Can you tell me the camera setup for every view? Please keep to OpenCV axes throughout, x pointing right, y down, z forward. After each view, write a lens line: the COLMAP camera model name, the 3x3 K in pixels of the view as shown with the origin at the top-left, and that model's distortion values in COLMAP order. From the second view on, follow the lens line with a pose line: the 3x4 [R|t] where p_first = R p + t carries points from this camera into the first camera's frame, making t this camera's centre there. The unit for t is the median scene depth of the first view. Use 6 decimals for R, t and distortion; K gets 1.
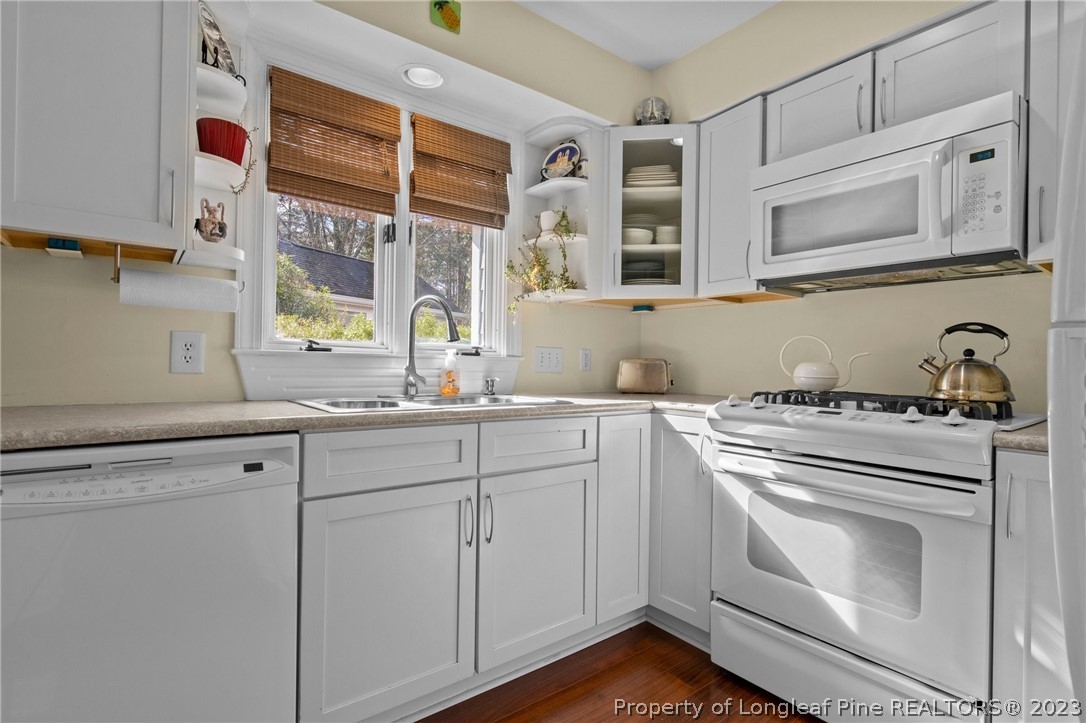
lens RADIAL K [[526.5, 0, 543.0], [0, 526.5, 361.5], [0, 0, 1]] dist [0.000503, 0.000058]
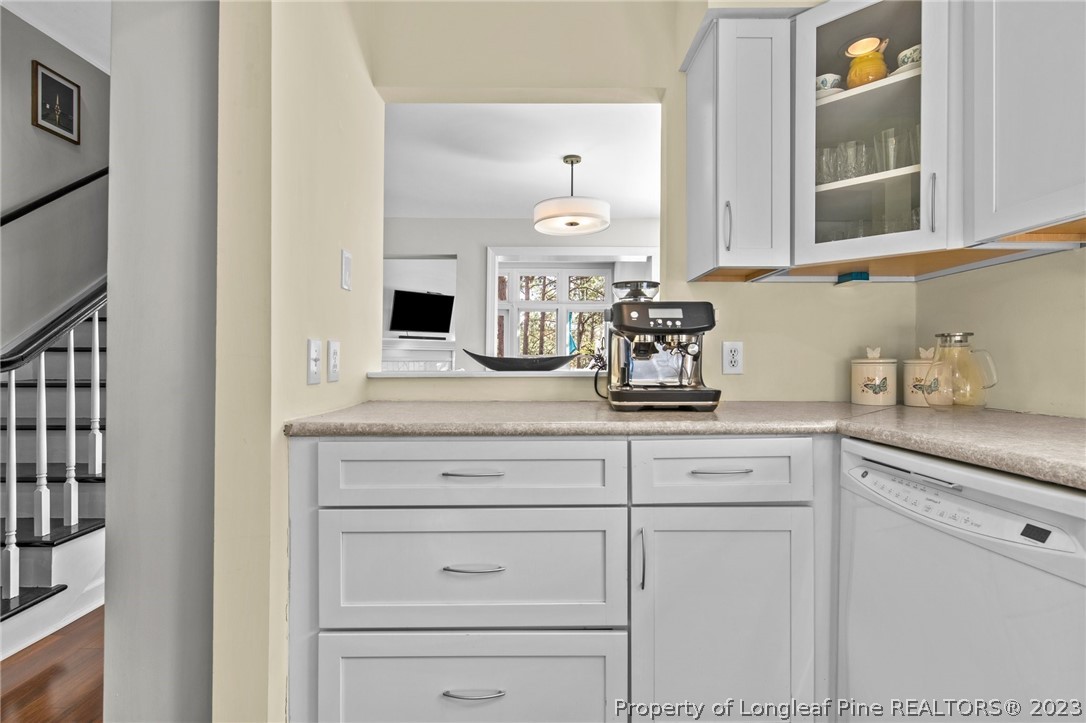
lens RADIAL K [[526.5, 0, 543.0], [0, 526.5, 361.5], [0, 0, 1]] dist [0.000503, 0.000058]
pose [[-0.612043, -0.017490, -0.790631, 0.189569], [-0.005659, 0.999827, -0.017737, 0.006200], [0.790804, -0.006382, -0.612036, 0.557915]]
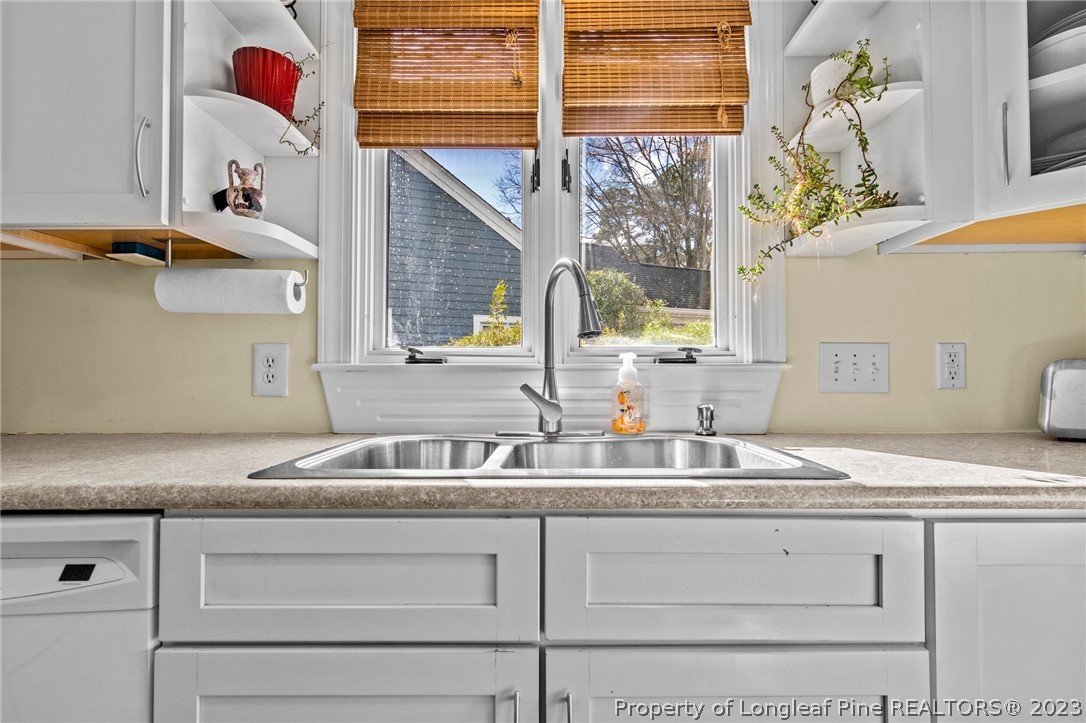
lens RADIAL K [[563.6, 0, 517.2], [0, 563.6, 363.1], [0, 0, 1]] dist [0.007974, -0.000060]
pose [[0.790830, -0.033121, -0.611138, 0.114520], [0.017782, 0.999357, -0.031151, 0.004726], [0.611777, 0.013768, 0.790911, 0.490323]]
